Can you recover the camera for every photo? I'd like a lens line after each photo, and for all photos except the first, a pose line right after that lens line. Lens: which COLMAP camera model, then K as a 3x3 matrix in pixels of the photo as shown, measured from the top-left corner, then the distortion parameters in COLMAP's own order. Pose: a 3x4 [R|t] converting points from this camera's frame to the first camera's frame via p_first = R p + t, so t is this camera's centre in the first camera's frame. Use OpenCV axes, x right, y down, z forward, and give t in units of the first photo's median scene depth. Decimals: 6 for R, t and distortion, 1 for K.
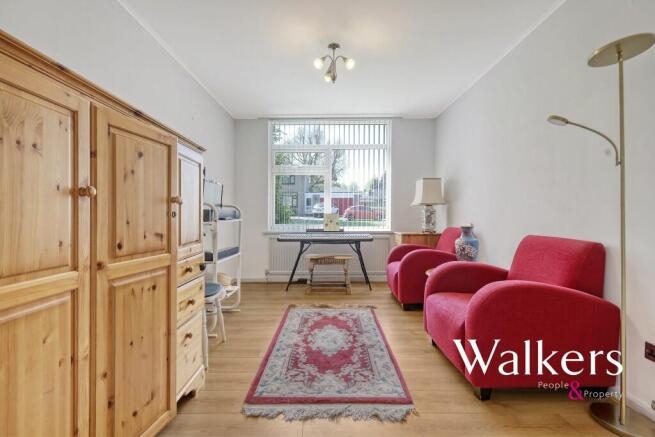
lens RADIAL K [[287.4, 0, 329.1], [0, 287.4, 215.4], [0, 0, 1]] dist [0.000409, -0.000062]
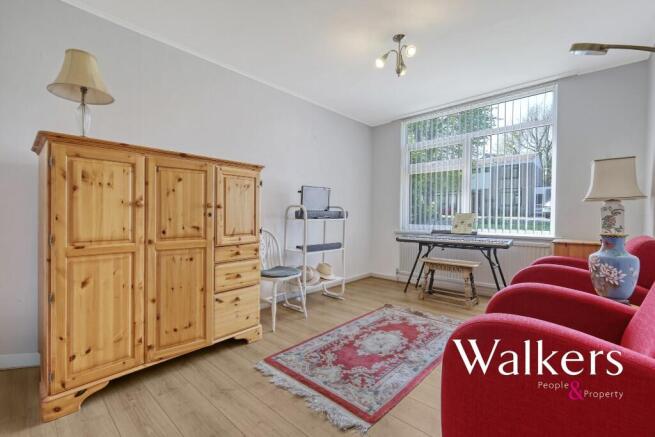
lens RADIAL K [[286.7, 0, 326.7], [0, 286.7, 213.0], [0, 0, 1]] dist [-0.000009, -0.000032]
pose [[0.737045, -0.002162, -0.675840, 0.588220], [-0.002370, 0.999980, -0.005784, -0.002873], [0.675840, 0.005865, 0.737025, 0.173366]]
